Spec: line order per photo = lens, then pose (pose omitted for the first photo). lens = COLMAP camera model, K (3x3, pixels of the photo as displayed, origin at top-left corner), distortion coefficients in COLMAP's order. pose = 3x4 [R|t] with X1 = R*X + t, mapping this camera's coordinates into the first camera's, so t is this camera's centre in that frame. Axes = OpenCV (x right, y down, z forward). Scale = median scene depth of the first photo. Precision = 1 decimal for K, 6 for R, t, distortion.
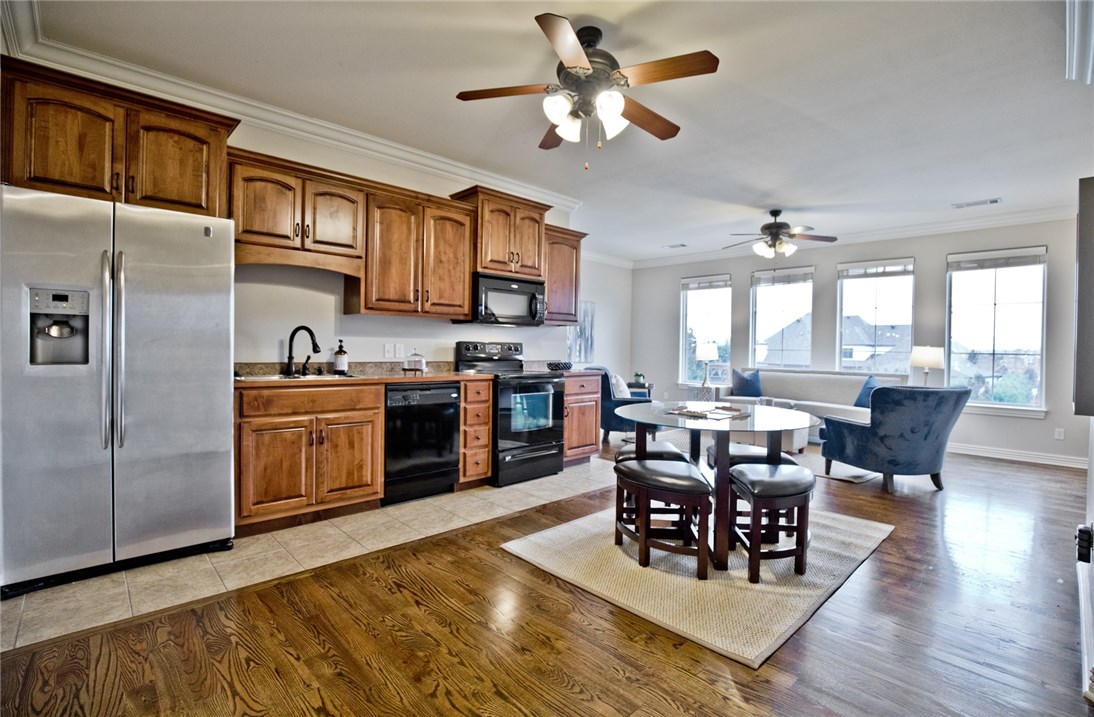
lens RADIAL K [[500.3, 0, 551.0], [0, 500.3, 350.7], [0, 0, 1]] dist [-0.004705, -0.000040]
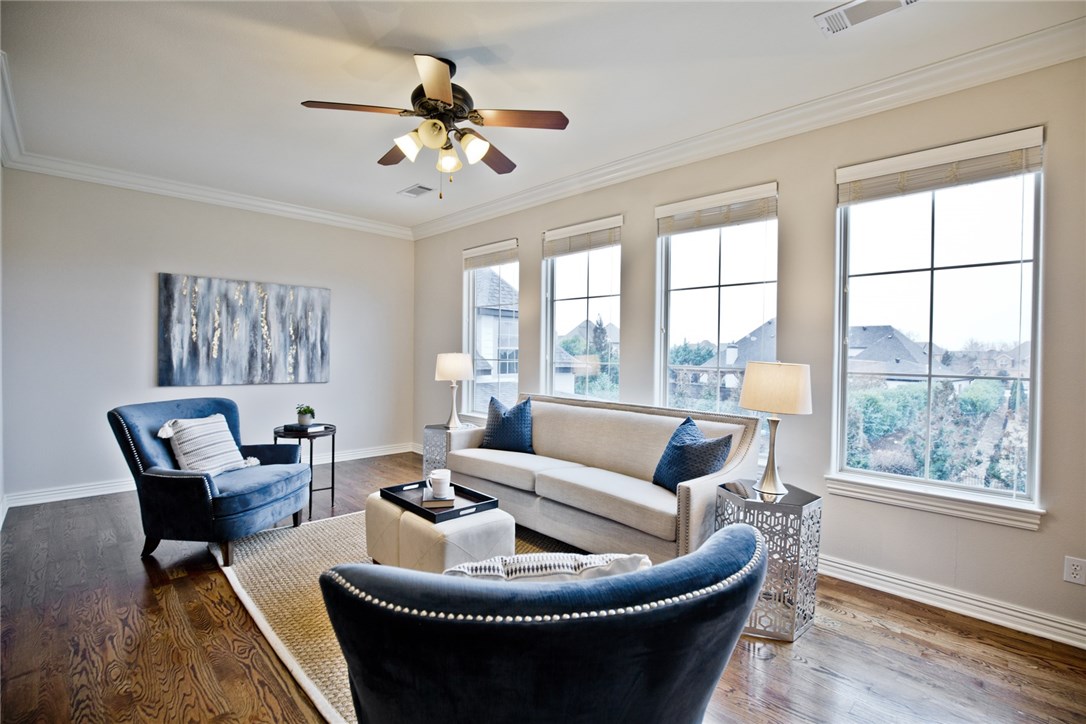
lens RADIAL K [[494.1, 0, 538.9], [0, 494.1, 363.1], [0, 0, 1]] dist [-0.014000, -0.000483]
pose [[0.999944, -0.009228, 0.005230, 0.422924], [0.009144, 0.999832, 0.015868, -0.010915], [-0.005376, -0.015819, 0.999860, 0.442560]]
